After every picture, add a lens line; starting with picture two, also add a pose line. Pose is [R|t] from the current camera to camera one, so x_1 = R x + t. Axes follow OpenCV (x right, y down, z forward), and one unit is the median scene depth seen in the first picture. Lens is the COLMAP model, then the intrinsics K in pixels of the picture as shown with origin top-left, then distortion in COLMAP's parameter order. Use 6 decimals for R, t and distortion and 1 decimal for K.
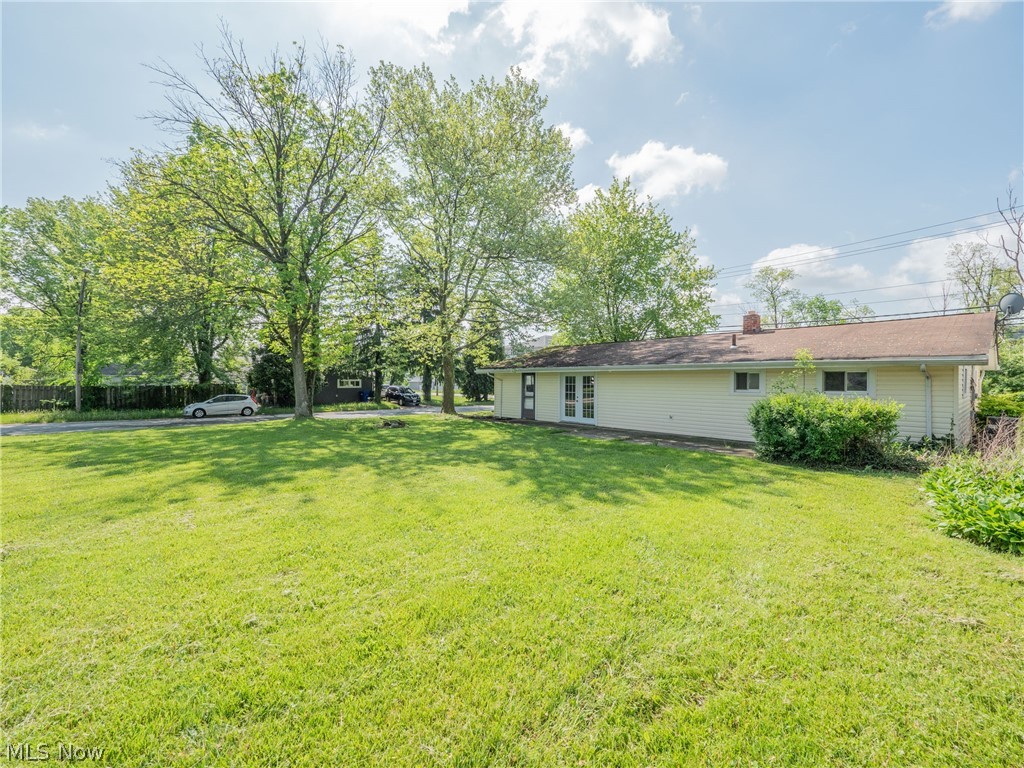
lens RADIAL K [[432.3, 0, 507.1], [0, 432.3, 383.5], [0, 0, 1]] dist [0.003087, -0.007000]
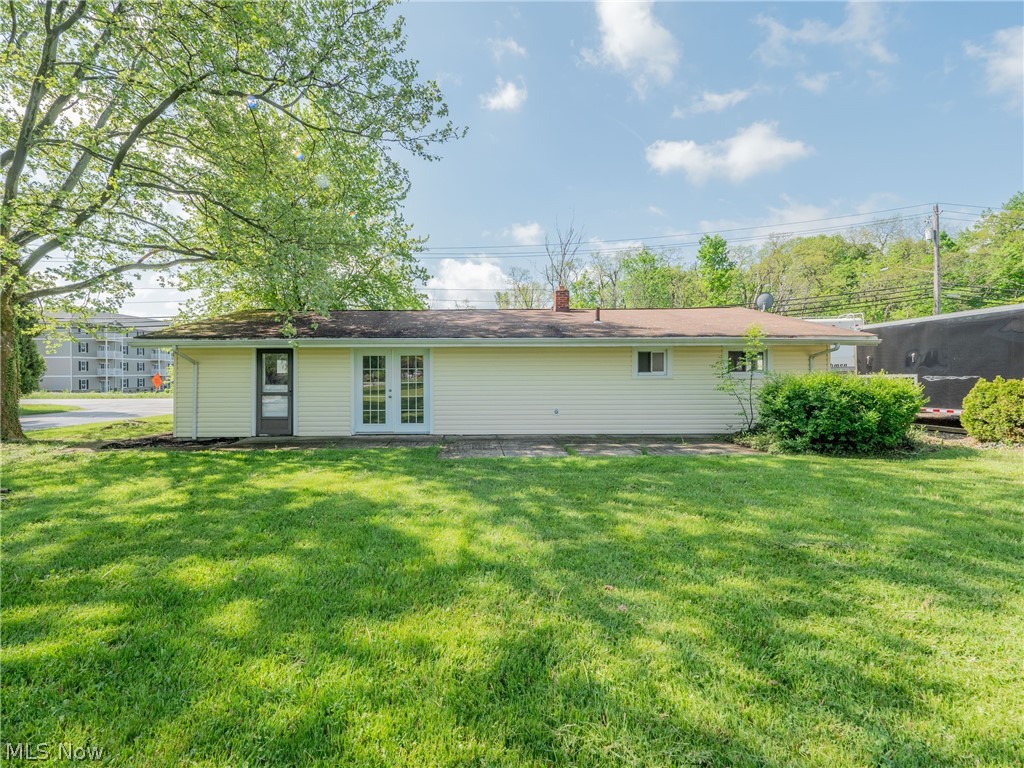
lens RADIAL K [[432.3, 0, 507.1], [0, 432.3, 383.5], [0, 0, 1]] dist [0.003087, -0.007000]
pose [[0.634680, -0.025866, 0.772342, -0.200088], [0.010400, 0.999635, 0.024932, 0.009427], [-0.772705, -0.007792, 0.634717, 0.501784]]
